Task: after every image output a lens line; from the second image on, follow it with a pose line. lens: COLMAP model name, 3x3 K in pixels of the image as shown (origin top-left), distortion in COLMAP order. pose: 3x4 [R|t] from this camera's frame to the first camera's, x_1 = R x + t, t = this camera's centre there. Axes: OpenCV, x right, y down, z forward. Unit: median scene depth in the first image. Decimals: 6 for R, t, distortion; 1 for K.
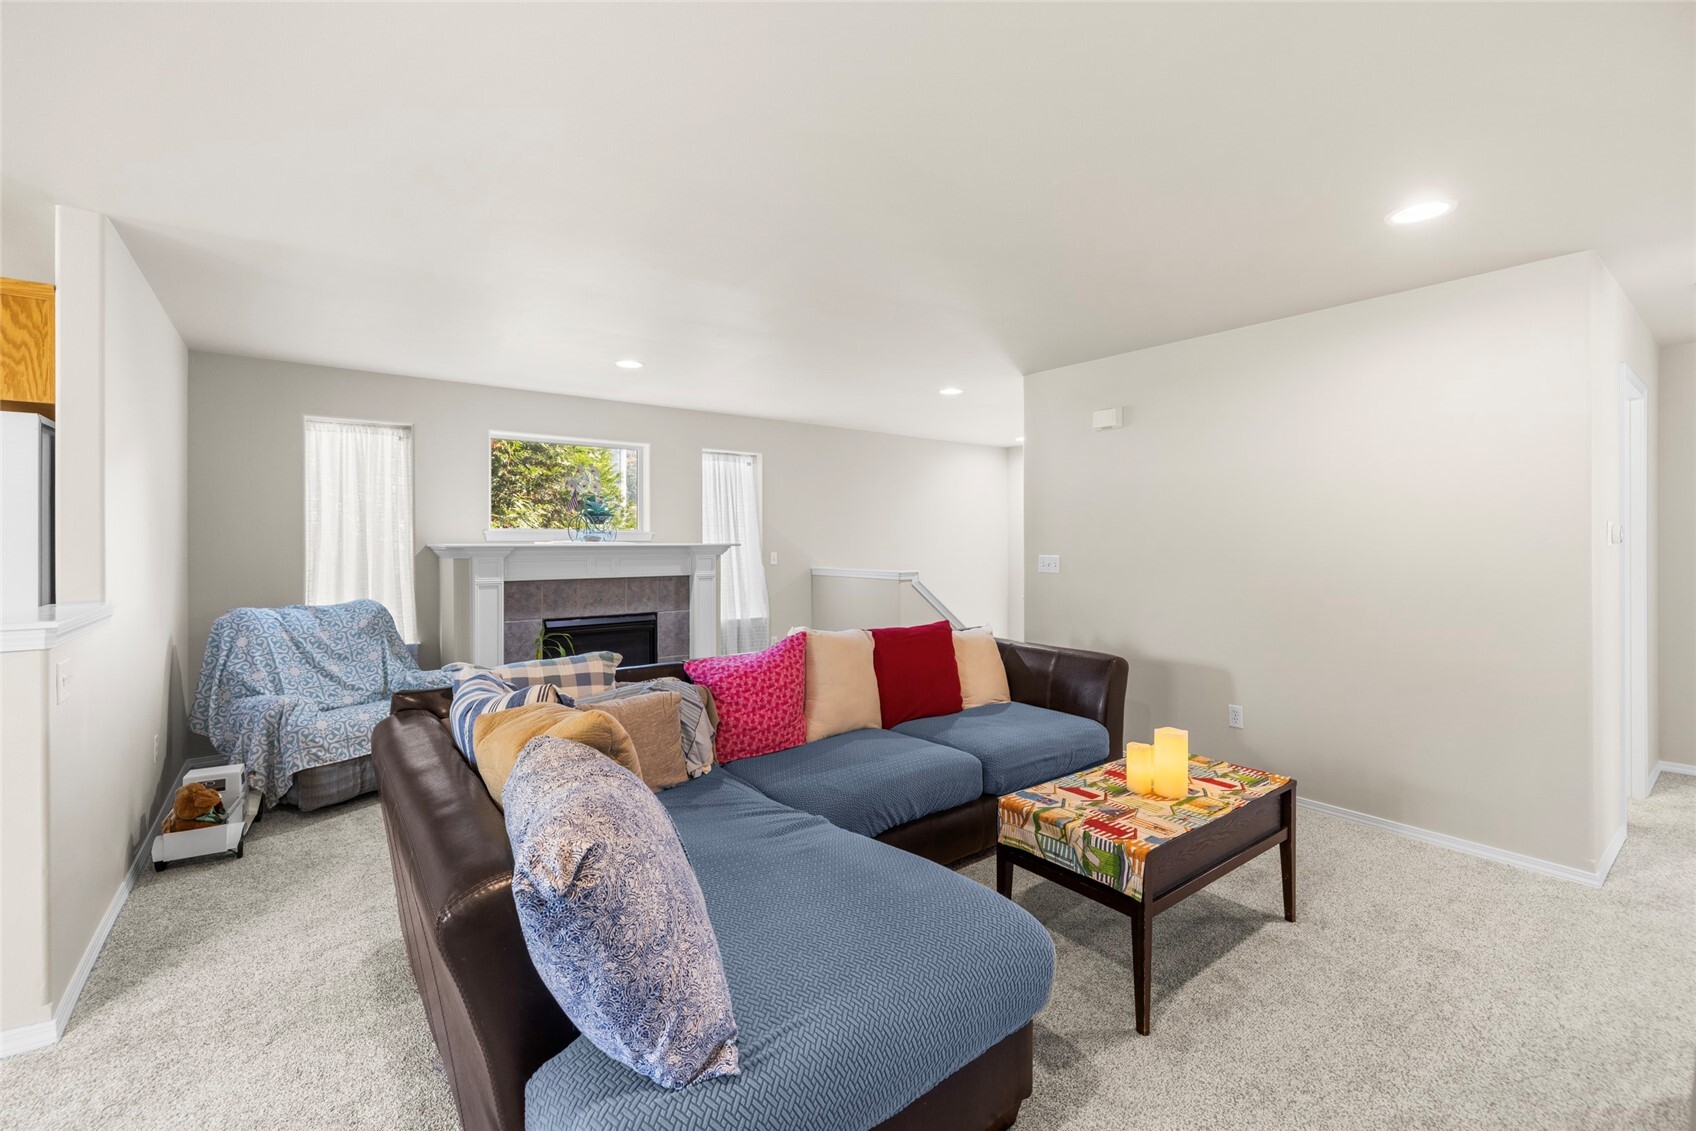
lens RADIAL K [[719.0, 0, 830.9], [0, 719.0, 551.8], [0, 0, 1]] dist [0.000982, 0.000339]
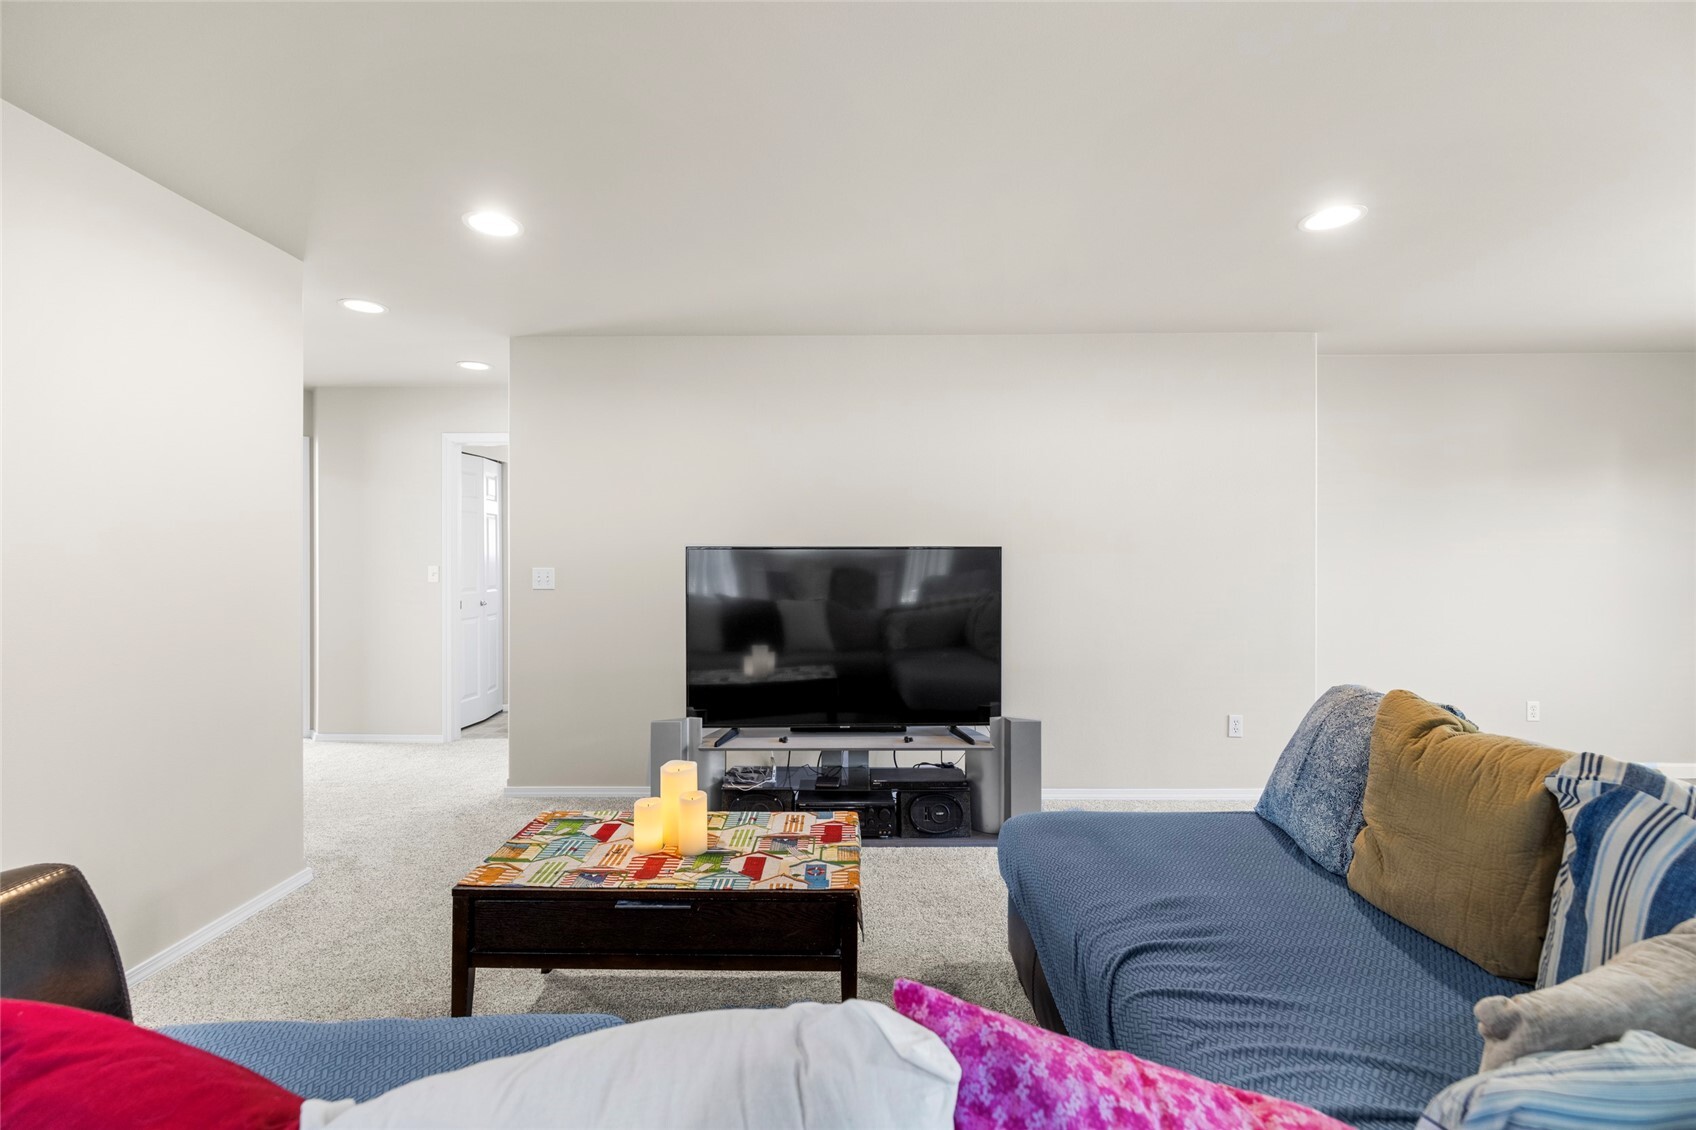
lens RADIAL K [[719.0, 0, 830.9], [0, 719.0, 551.3], [0, 0, 1]] dist [0.000982, 0.000339]
pose [[-0.800121, 0.002978, 0.599832, -0.193624], [0.008151, 0.999949, 0.005908, -0.009608], [-0.599784, 0.009616, -0.800104, 1.648139]]
